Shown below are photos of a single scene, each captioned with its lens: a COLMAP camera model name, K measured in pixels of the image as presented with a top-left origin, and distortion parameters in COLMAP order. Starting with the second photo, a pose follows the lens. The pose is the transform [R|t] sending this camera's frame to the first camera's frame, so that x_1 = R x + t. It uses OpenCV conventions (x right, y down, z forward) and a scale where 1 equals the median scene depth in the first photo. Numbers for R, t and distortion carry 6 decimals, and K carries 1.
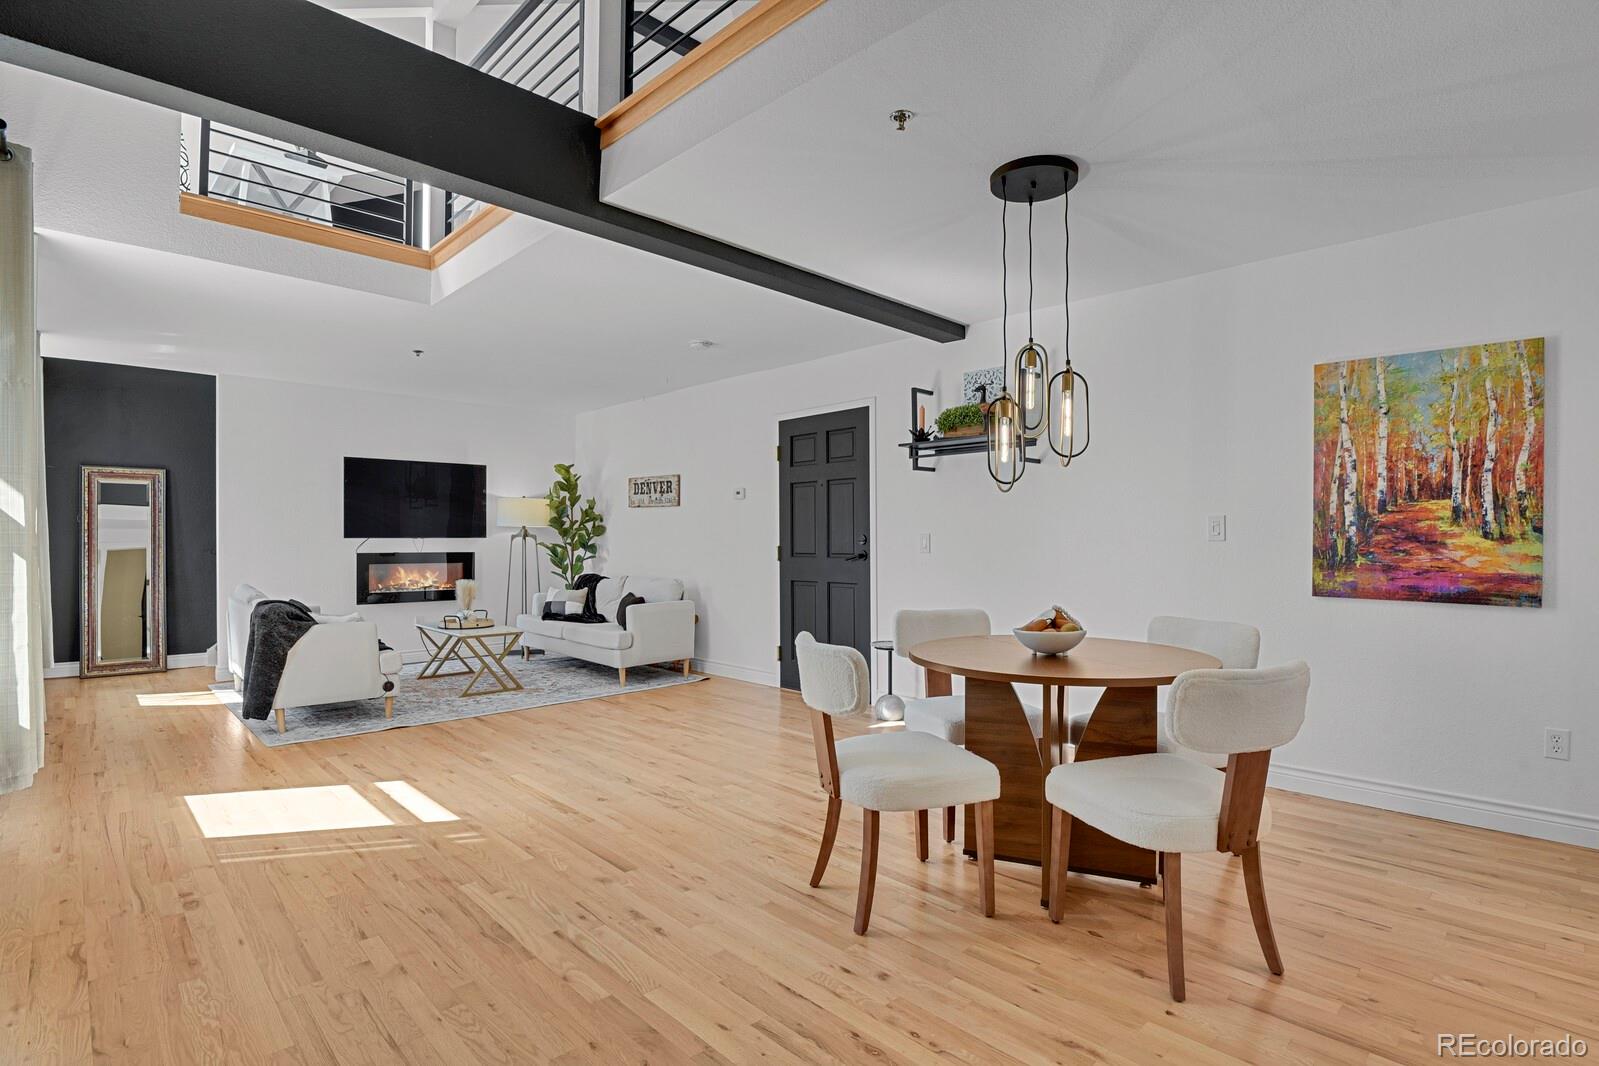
lens RADIAL K [[780.0, 0, 801.9], [0, 780.0, 538.8], [0, 0, 1]] dist [-0.021918, -0.005483]
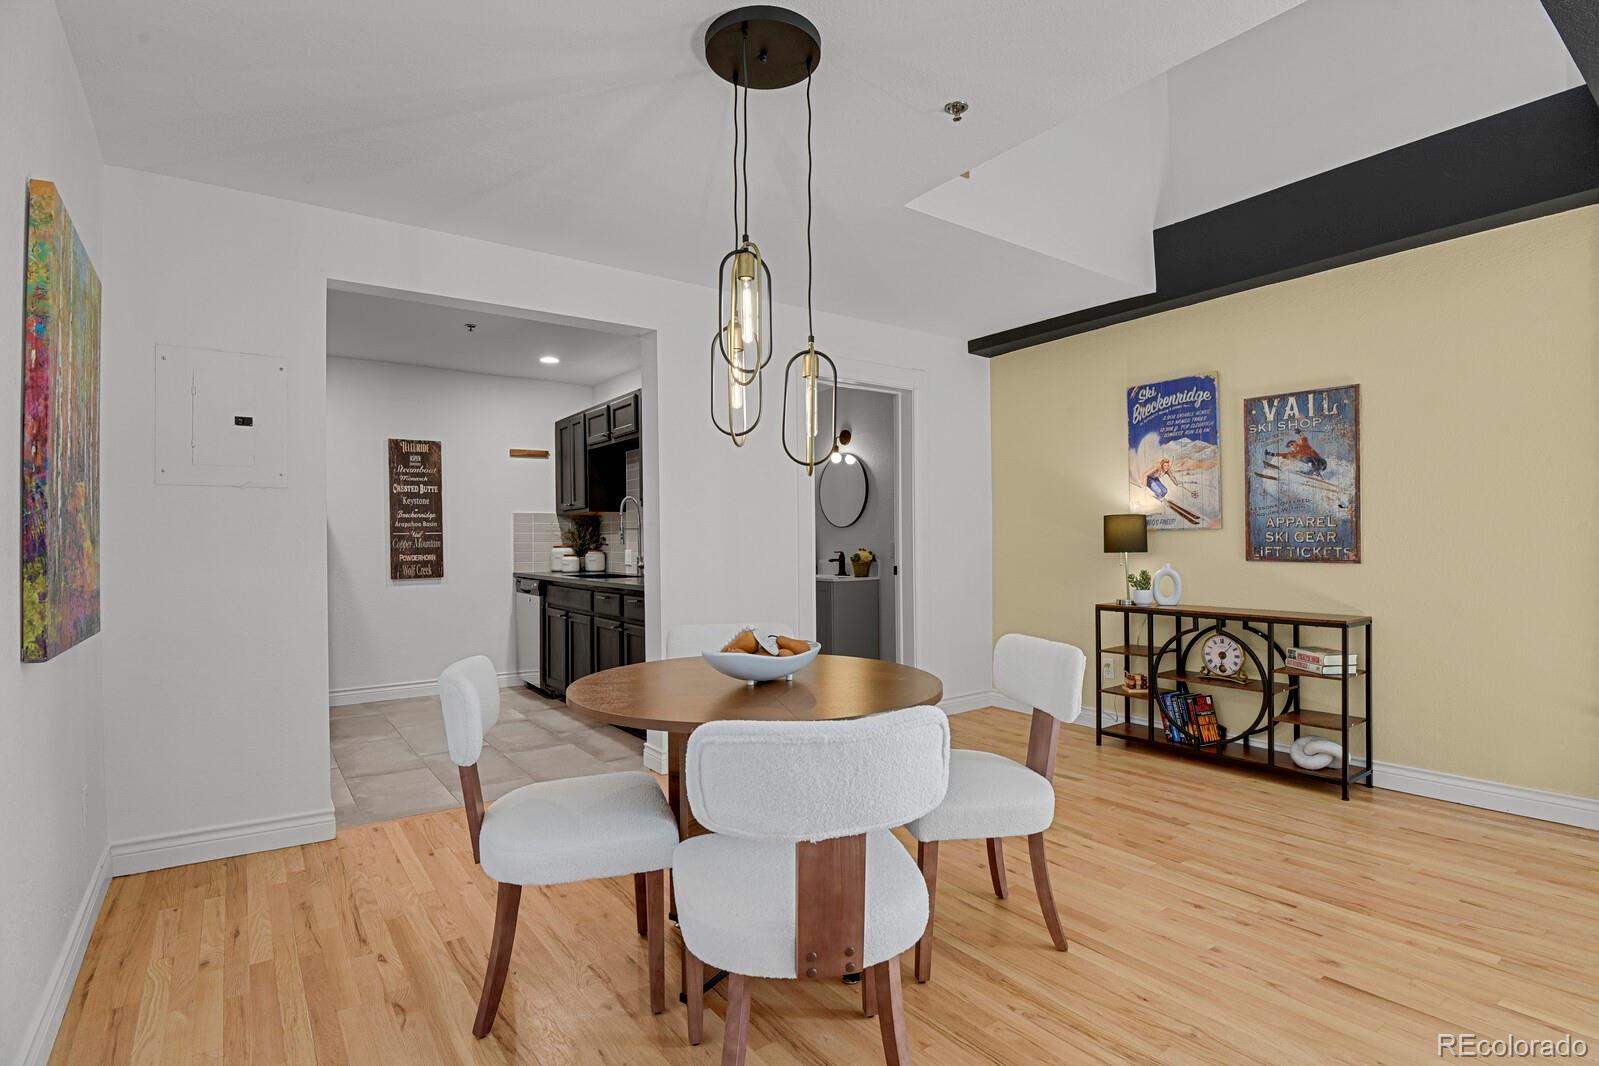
lens RADIAL K [[780.0, 0, 801.9], [0, 780.0, 538.8], [0, 0, 1]] dist [-0.021918, -0.005483]
pose [[-0.990476, 0.005250, 0.137585, 0.072103], [0.005196, 0.999986, -0.000751, 0.000056], [-0.137588, -0.000029, -0.990490, 0.752882]]
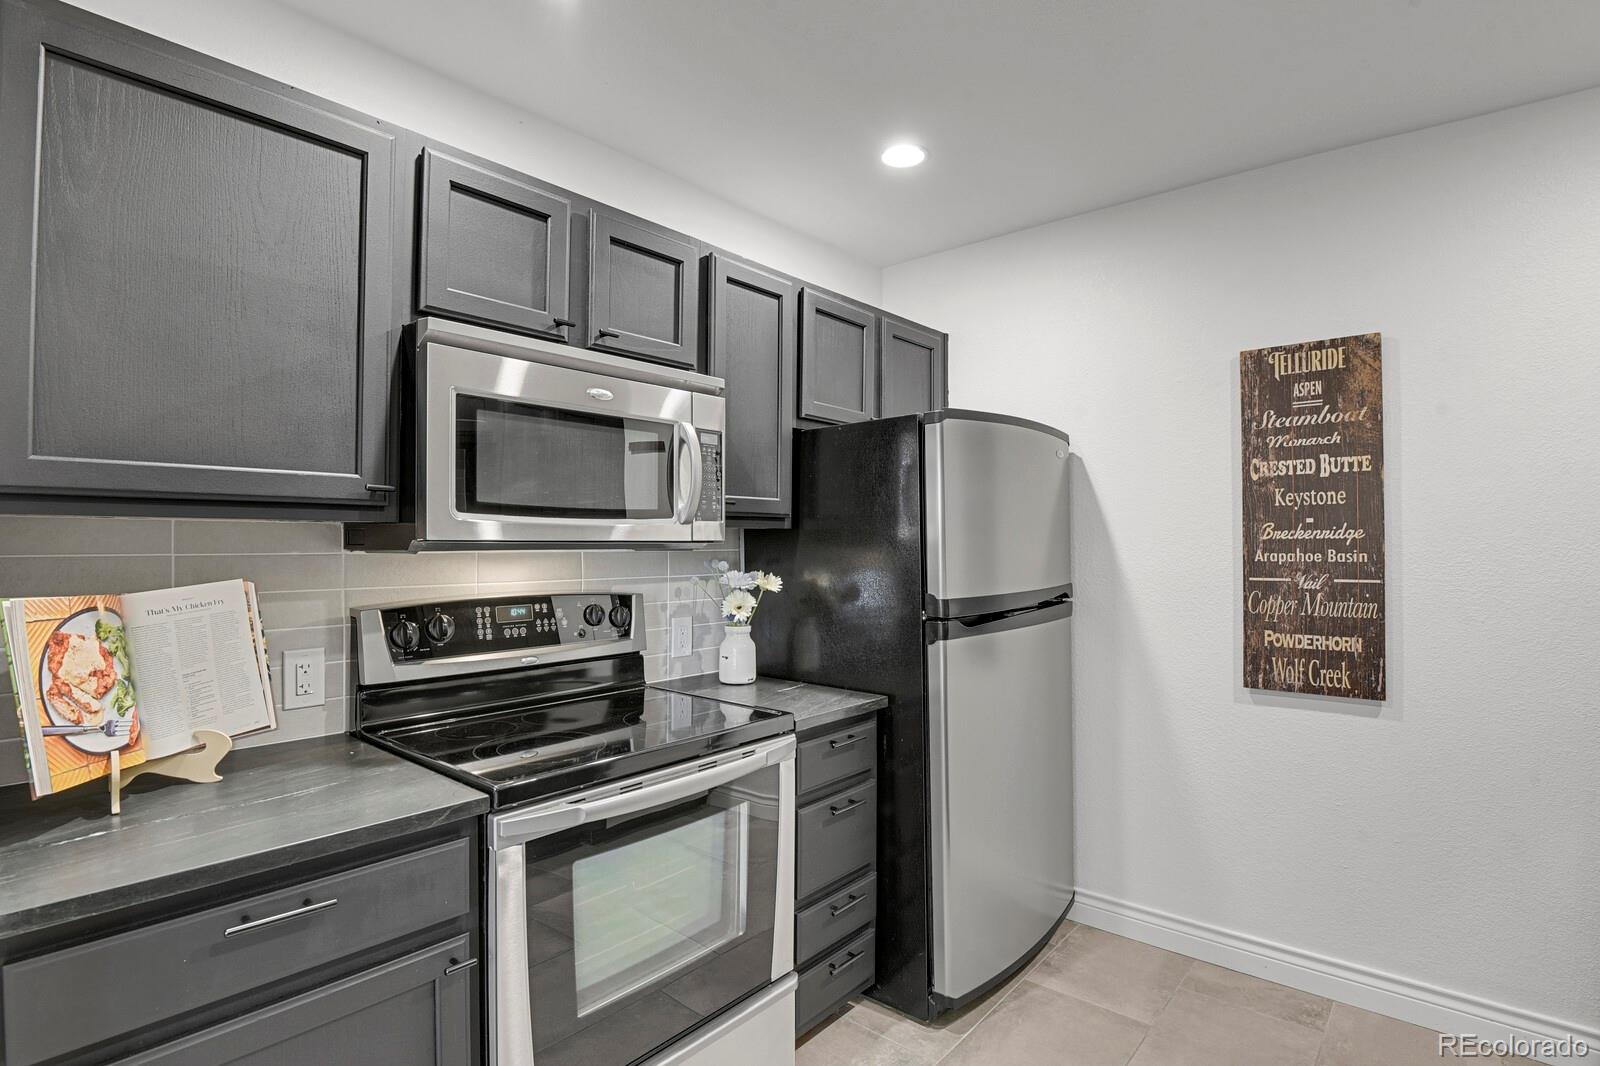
lens RADIAL K [[793.1, 0, 802.6], [0, 793.1, 539.5], [0, 0, 1]] dist [-0.018528, -0.008530]
pose [[-0.095630, -0.004422, 0.995407, 0.306165], [-0.002095, 0.999989, 0.004241, -0.028774], [-0.995415, -0.001680, -0.095638, 0.183374]]
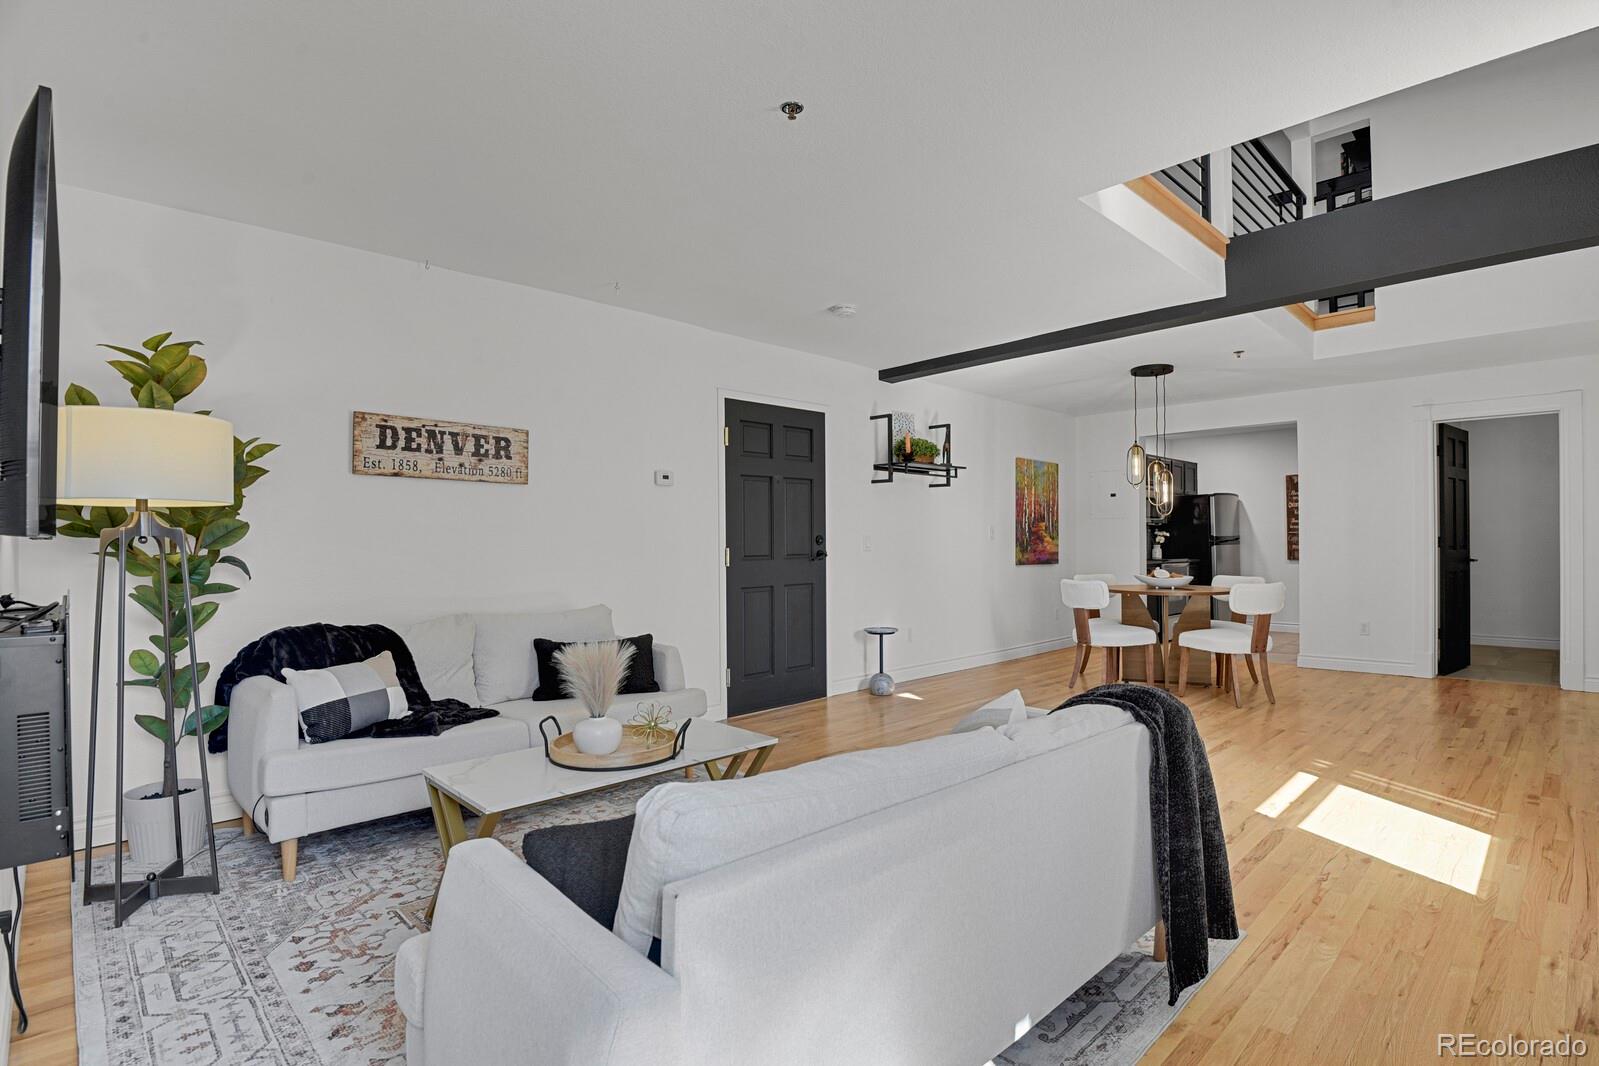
lens RADIAL K [[780.0, 0, 801.9], [0, 780.0, 538.8], [0, 0, 1]] dist [-0.021918, -0.005483]
pose [[-0.002747, 0.001746, 0.999995, -0.807724], [0.005360, 0.999984, -0.001731, 0.000997], [-0.999982, 0.005355, -0.002756, 0.865633]]
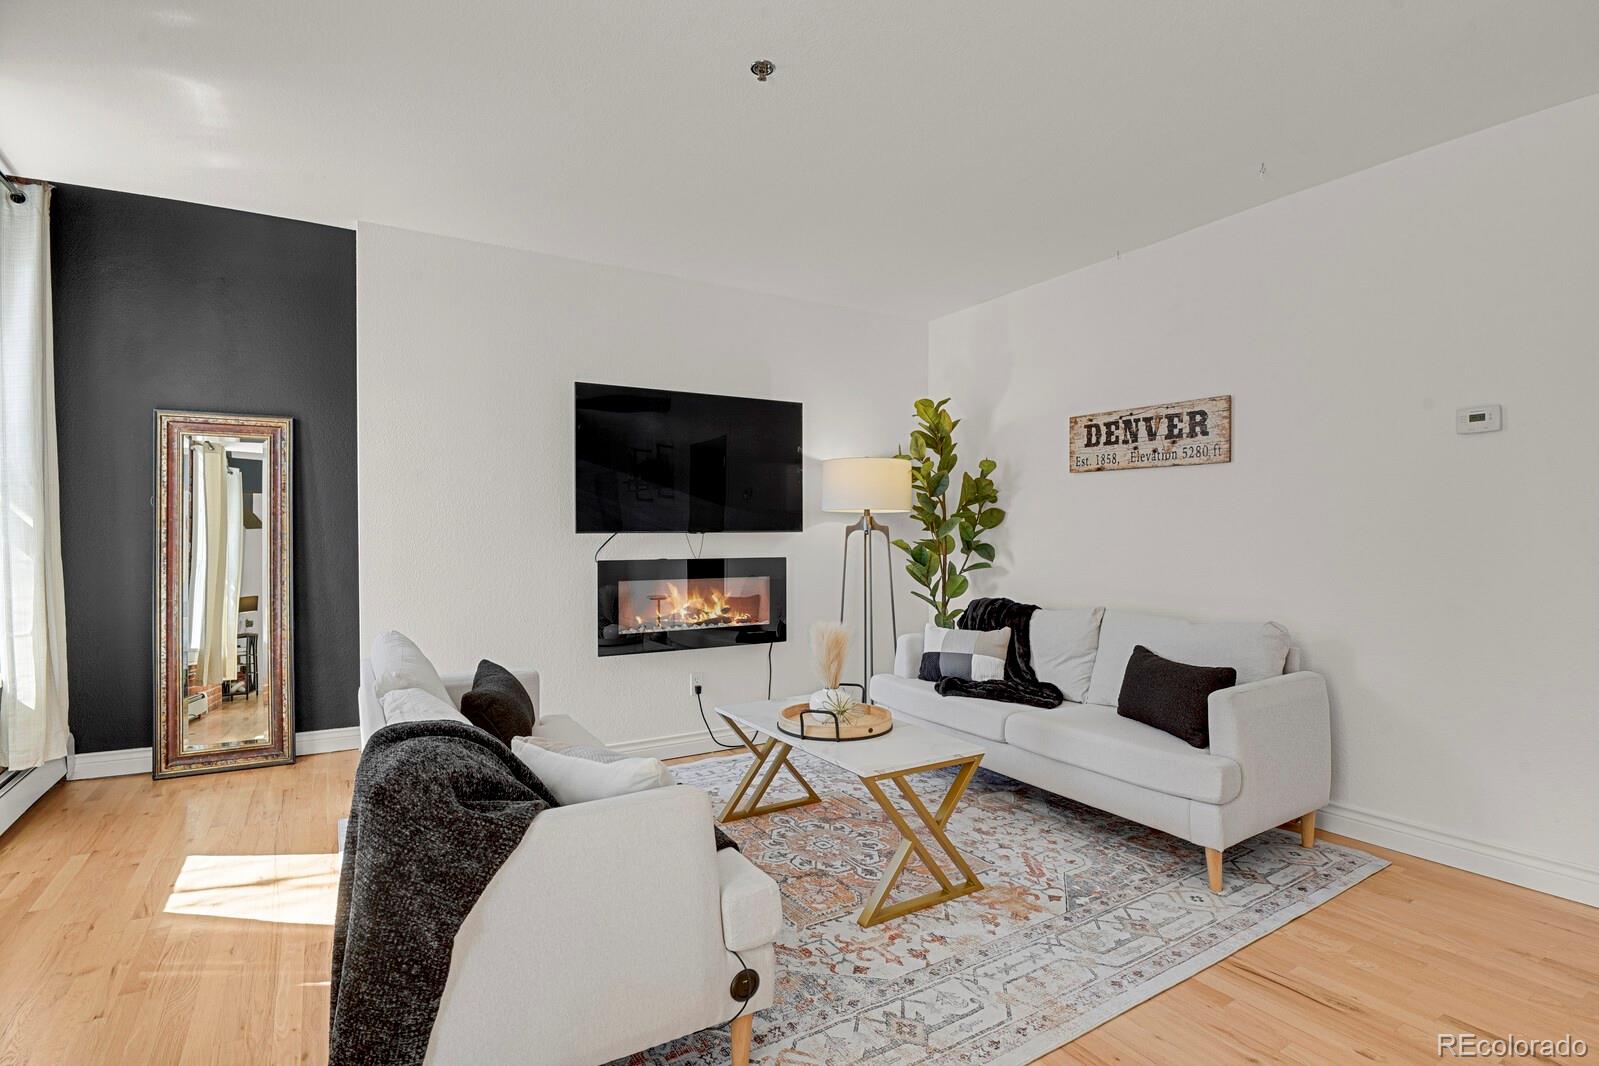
lens RADIAL K [[780.0, 0, 801.9], [0, 780.0, 538.8], [0, 0, 1]] dist [-0.021918, -0.005483]
pose [[0.977126, -0.002884, -0.212640, -0.339117], [0.004046, 0.999979, 0.005033, 0.000937], [0.212621, -0.005778, 0.977118, 0.529300]]
